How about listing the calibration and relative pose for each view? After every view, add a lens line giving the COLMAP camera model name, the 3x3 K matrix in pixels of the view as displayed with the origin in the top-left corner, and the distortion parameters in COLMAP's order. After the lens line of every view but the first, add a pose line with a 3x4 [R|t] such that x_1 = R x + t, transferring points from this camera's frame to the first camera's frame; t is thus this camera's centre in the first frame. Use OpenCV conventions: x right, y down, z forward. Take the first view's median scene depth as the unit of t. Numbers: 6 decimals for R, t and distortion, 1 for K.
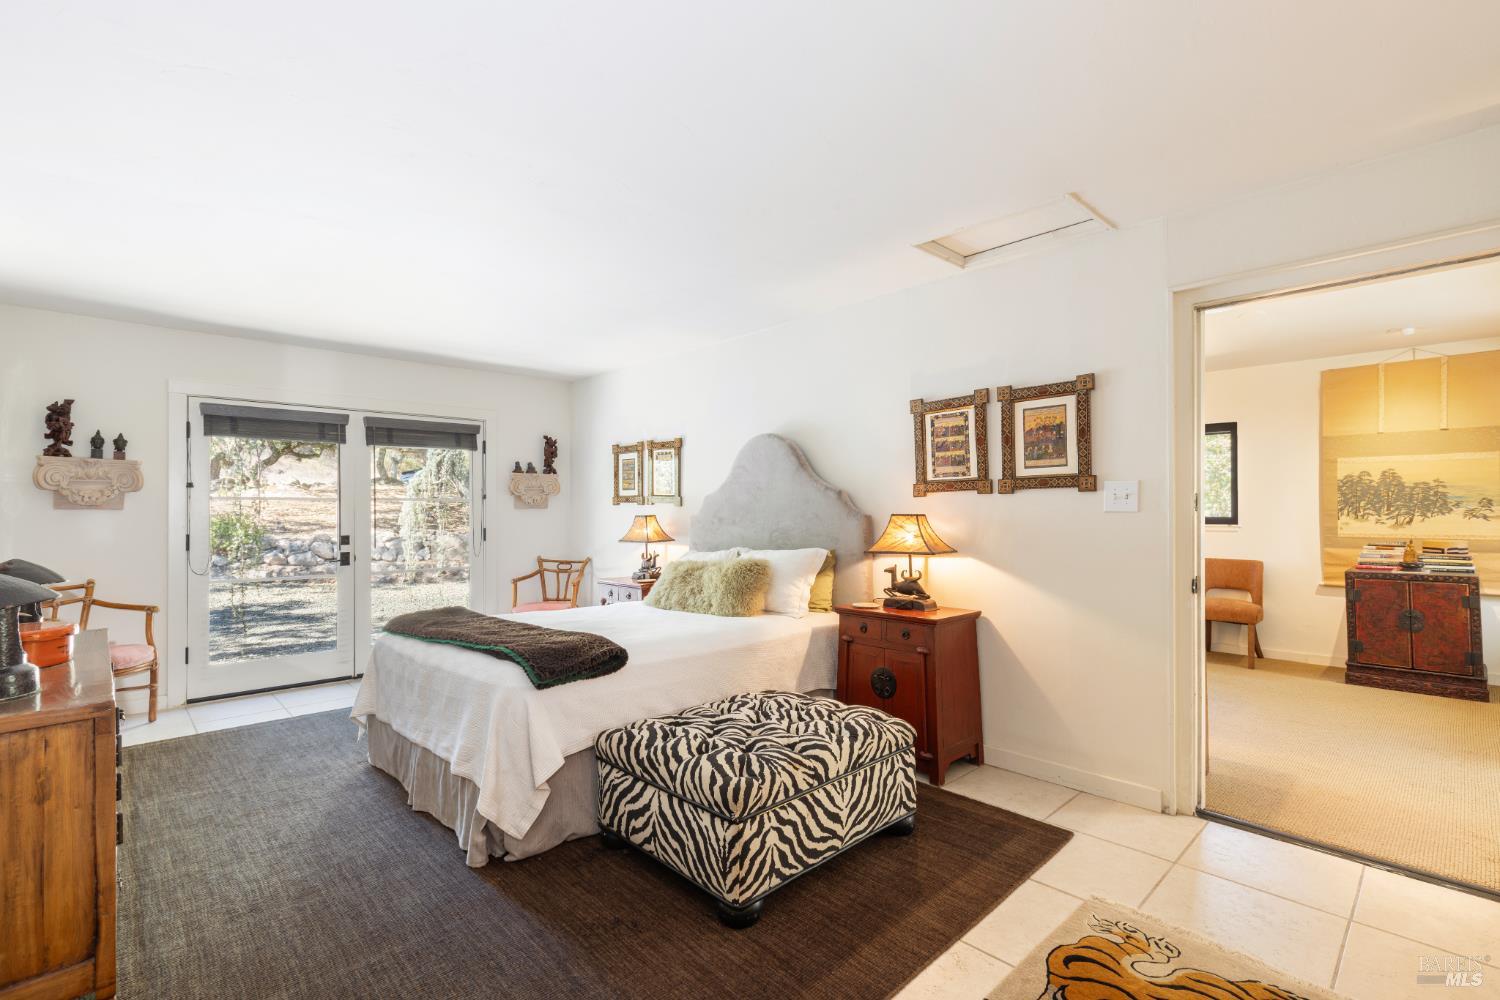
lens RADIAL K [[683.0, 0, 757.1], [0, 683.0, 501.0], [0, 0, 1]] dist [0.010396, -0.000824]
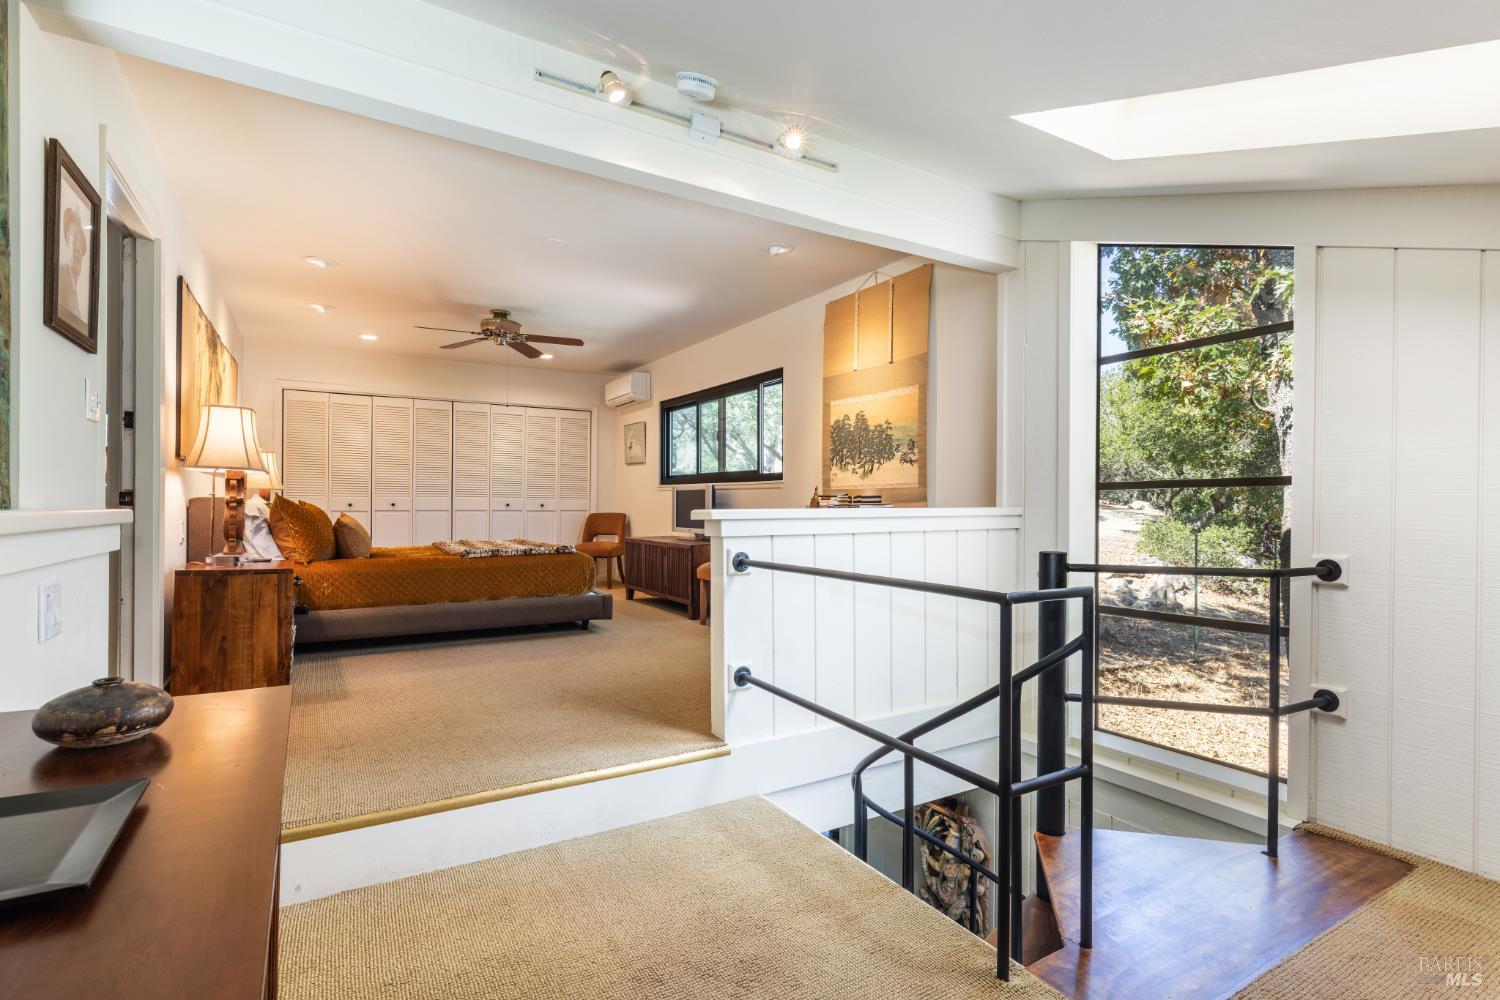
lens RADIAL K [[721.7, 0, 743.7], [0, 721.7, 501.8], [0, 0, 1]] dist [0.005246, -0.000706]
pose [[0.973653, 0.008003, -0.227892, 1.018236], [-0.006341, 0.999948, 0.008023, 0.065250], [0.227944, -0.006366, 0.973653, 0.070156]]
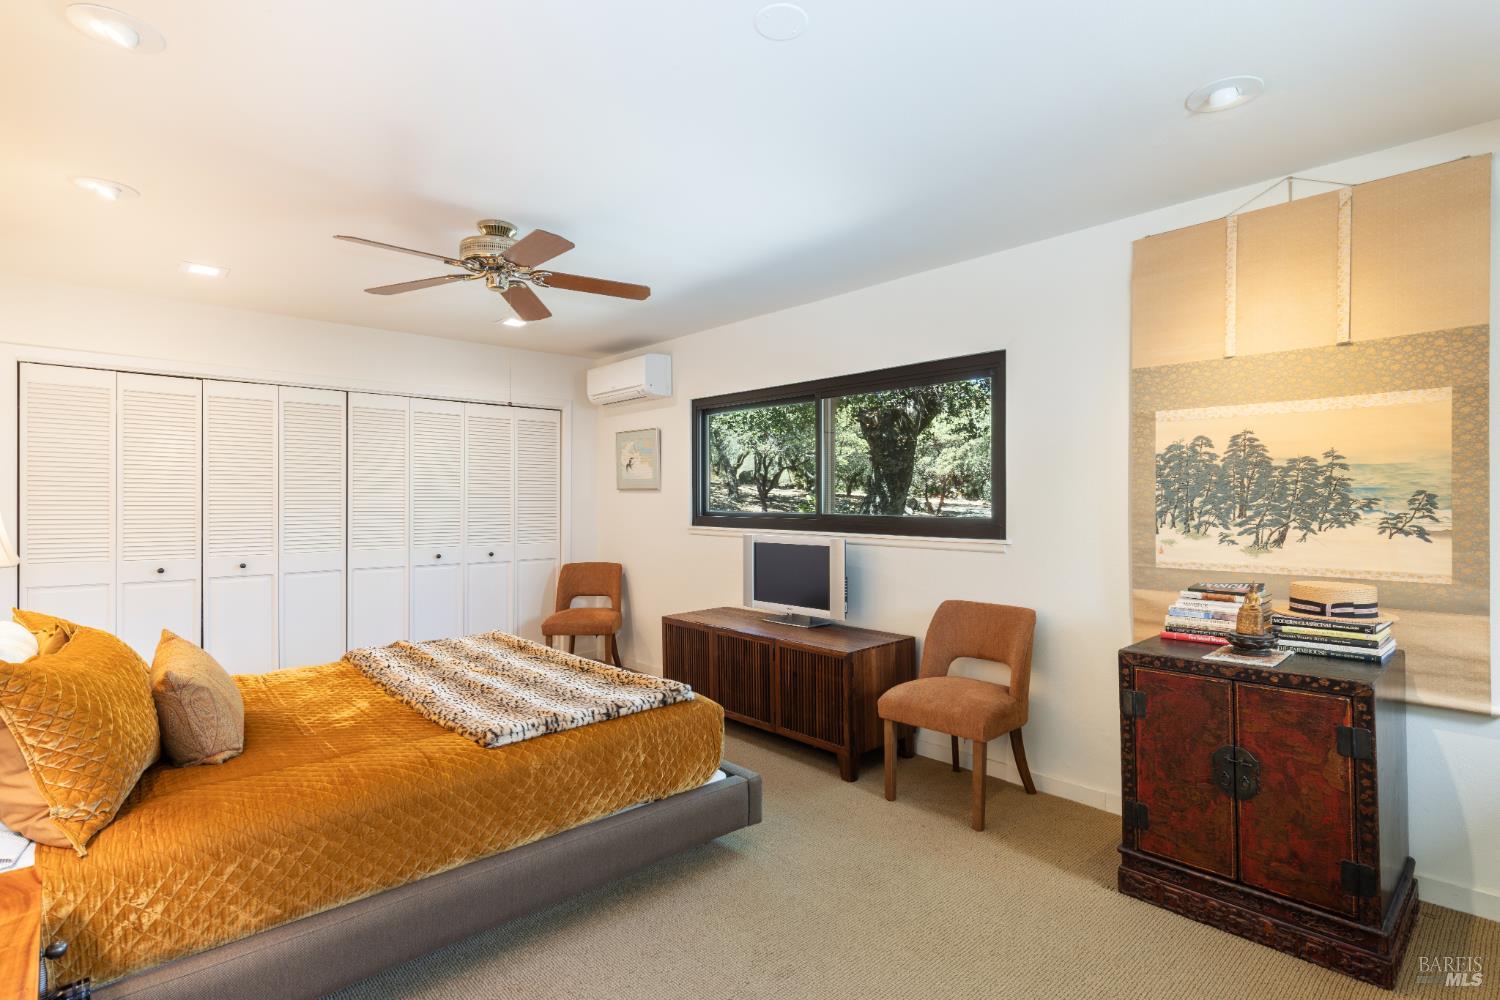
lens RADIAL K [[740.6, 0, 753.0], [0, 740.6, 500.1], [0, 0, 1]] dist [-0.004815, 0.001921]
pose [[0.999734, 0.002775, -0.022911, 0.604014], [-0.002589, 0.999963, 0.008164, -0.001172], [0.022933, -0.008102, 0.999704, 0.486836]]
